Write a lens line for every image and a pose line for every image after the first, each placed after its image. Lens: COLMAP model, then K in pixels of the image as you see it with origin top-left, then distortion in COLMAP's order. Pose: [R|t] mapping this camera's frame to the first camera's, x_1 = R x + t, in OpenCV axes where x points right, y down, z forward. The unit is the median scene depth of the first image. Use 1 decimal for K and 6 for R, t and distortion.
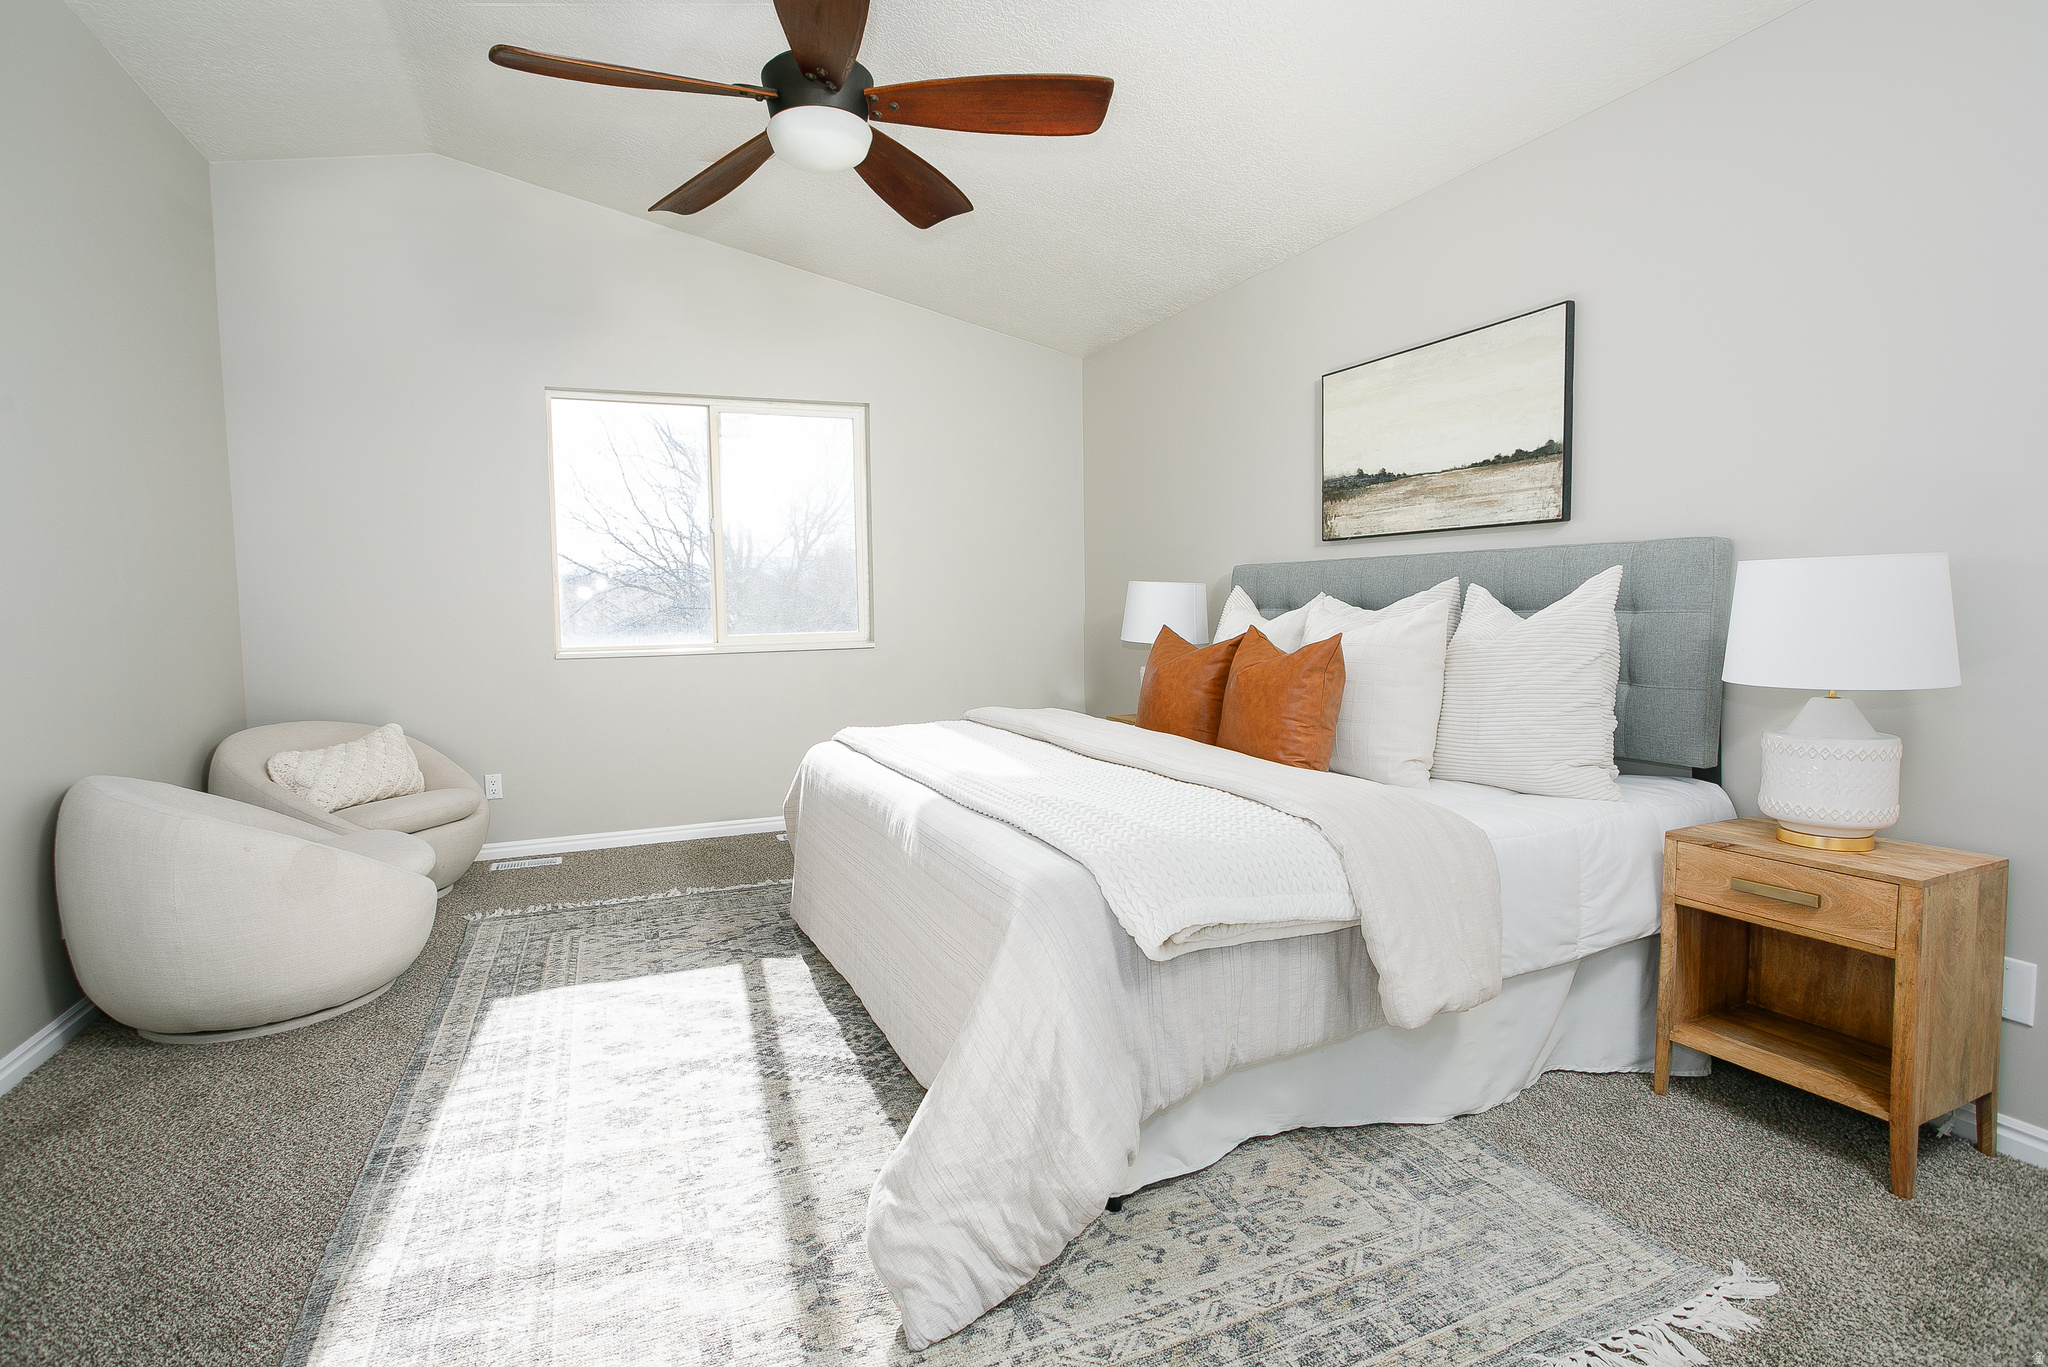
lens RADIAL K [[1028.0, 0, 1024.0], [0, 1028.0, 683.5], [0, 0, 1]] dist [-0.001154, -0.000192]
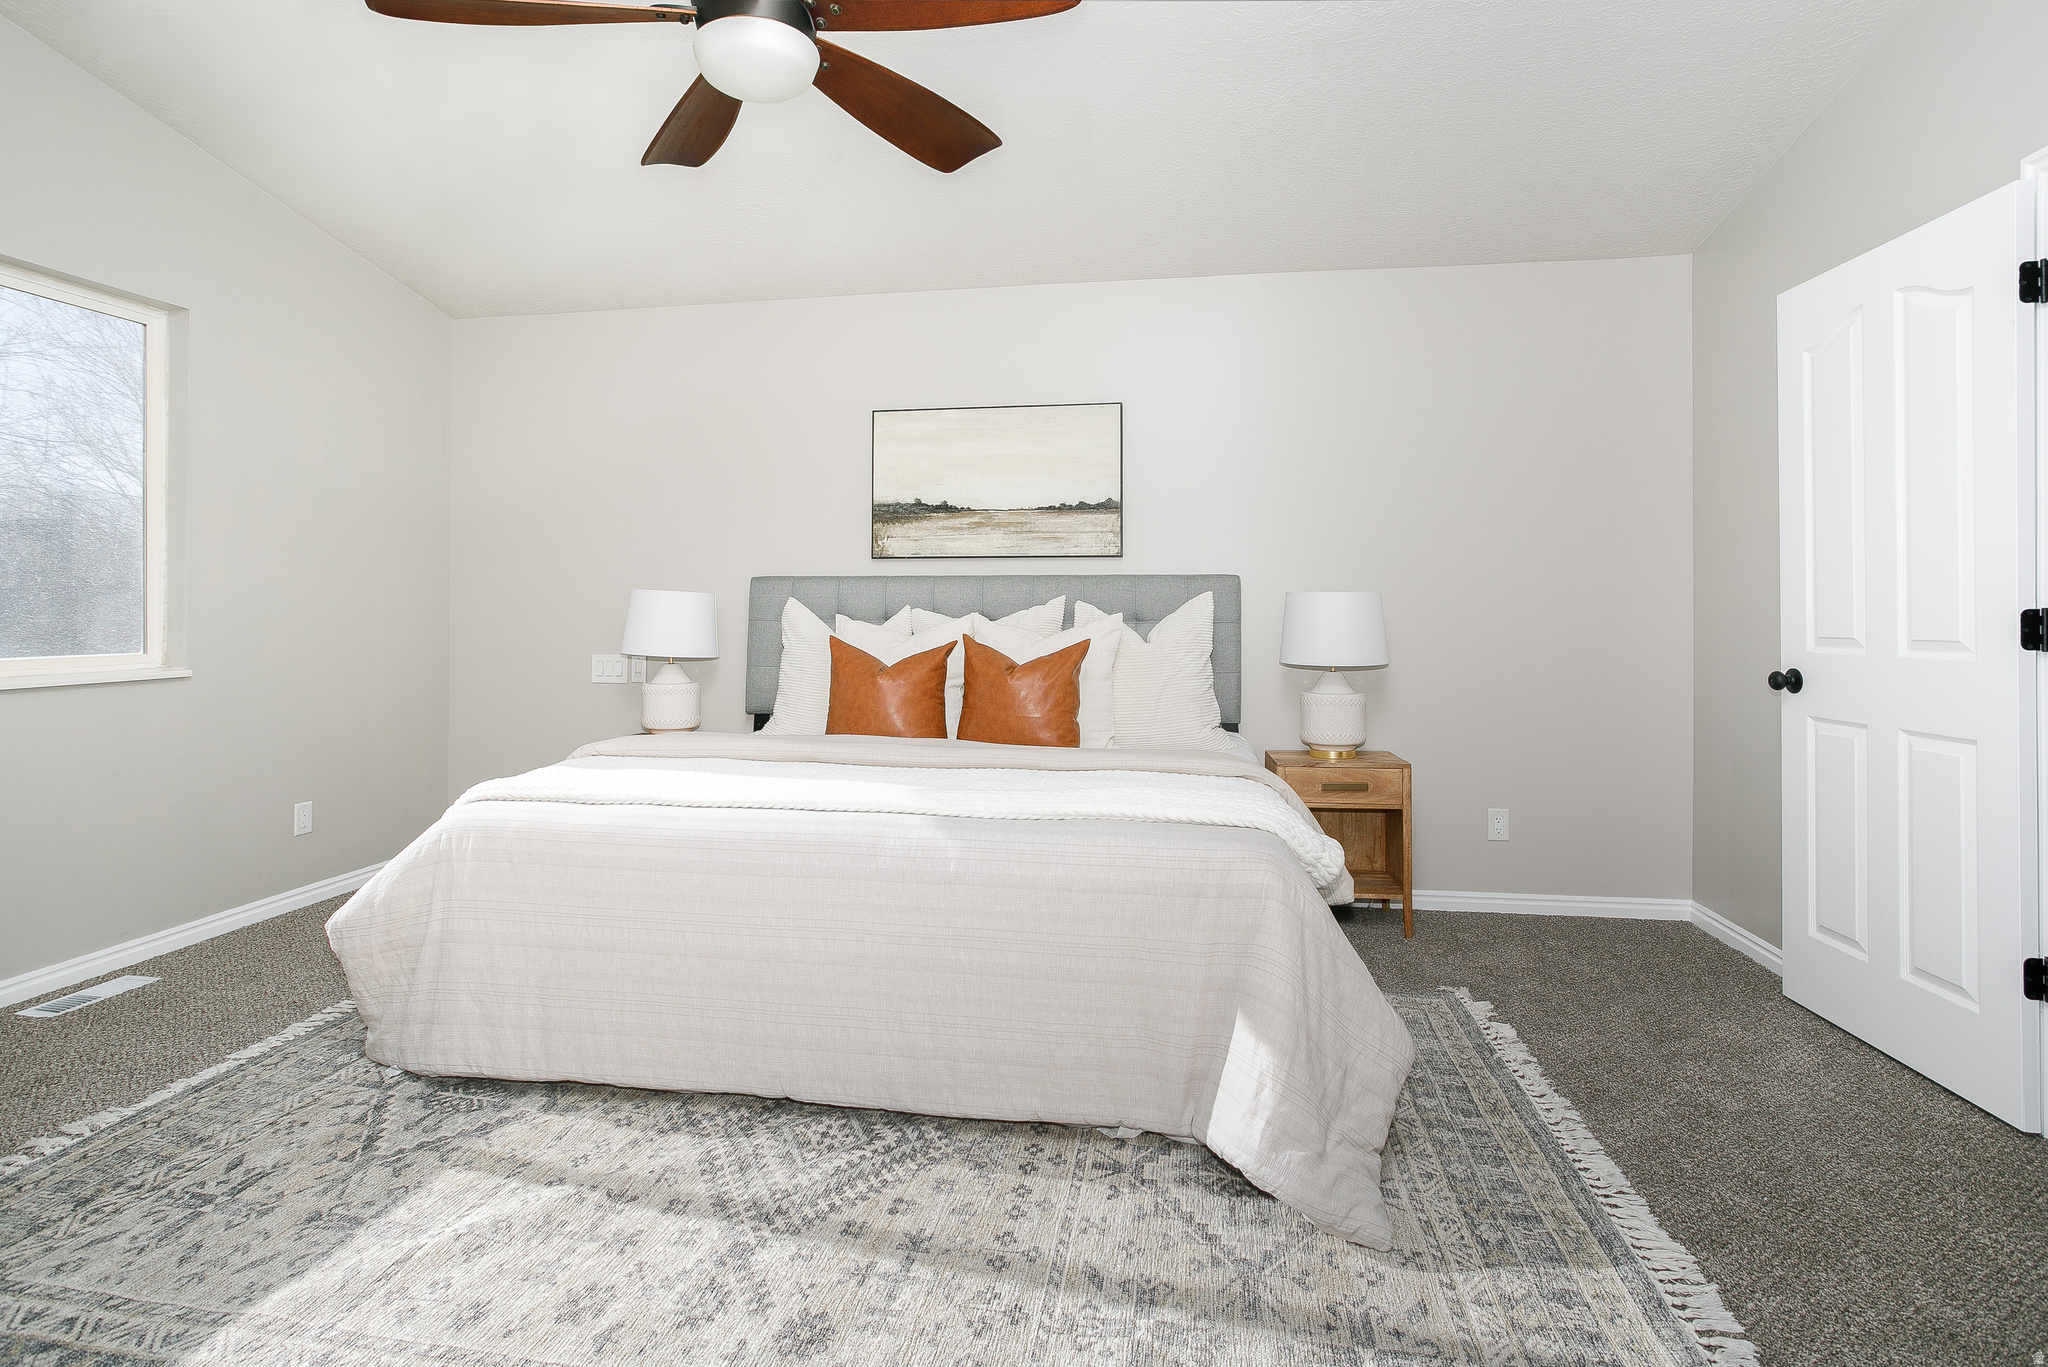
lens RADIAL K [[999.9, 0, 1017.6], [0, 999.9, 646.2], [0, 0, 1]] dist [-0.034856, 0.020663]
pose [[0.546872, -0.025597, 0.836825, -0.582478], [0.060622, 0.998119, -0.009087, -0.028006], [-0.835018, 0.055699, 0.547395, 0.319455]]
